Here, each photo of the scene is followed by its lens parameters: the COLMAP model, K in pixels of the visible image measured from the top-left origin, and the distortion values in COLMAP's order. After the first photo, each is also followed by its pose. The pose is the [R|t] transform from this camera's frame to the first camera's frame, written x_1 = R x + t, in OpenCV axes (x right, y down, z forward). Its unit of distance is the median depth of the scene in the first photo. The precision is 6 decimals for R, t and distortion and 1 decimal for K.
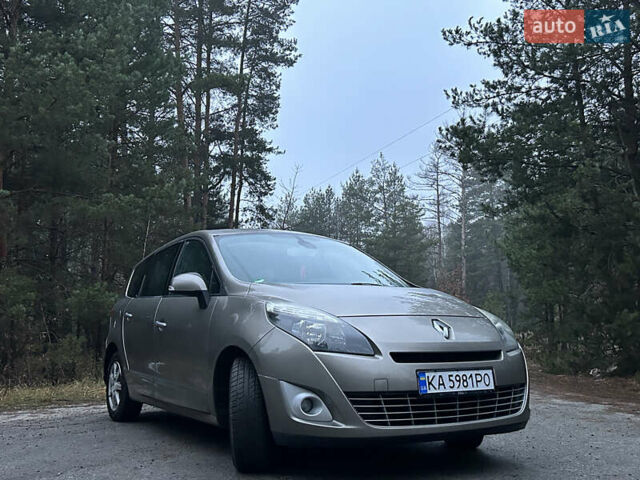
lens RADIAL K [[657.8, 0, 315.3], [0, 657.8, 245.1], [0, 0, 1]] dist [0.054122, 0.000000]
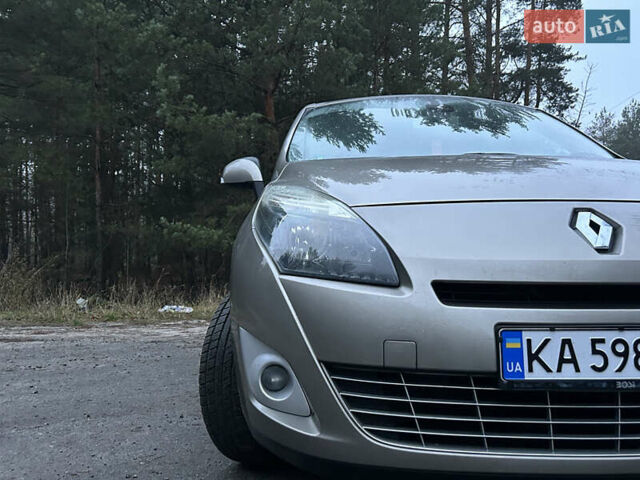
lens RADIAL K [[602.6, 0, 318.4], [0, 602.6, 243.2], [0, 0, 1]] dist [0.001215, 0.000000]
pose [[0.879450, 0.000940, -0.475990, 0.156045], [0.053704, 0.993417, 0.101186, 0.061803], [0.472952, -0.114550, 0.873610, 0.408525]]
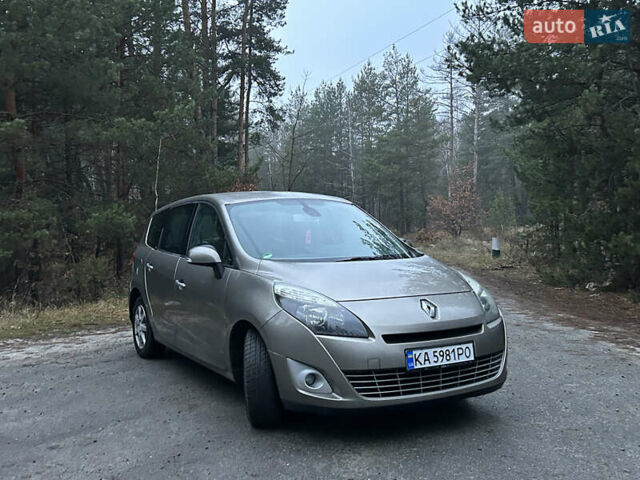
lens RADIAL K [[657.8, 0, 317.6], [0, 657.8, 234.5], [0, 0, 1]] dist [0.054122, 0.000000]
pose [[0.999840, -0.008399, -0.015771, 0.013694], [0.010665, 0.988692, 0.149578, -0.120808], [0.014337, -0.149723, 0.988624, -0.072814]]
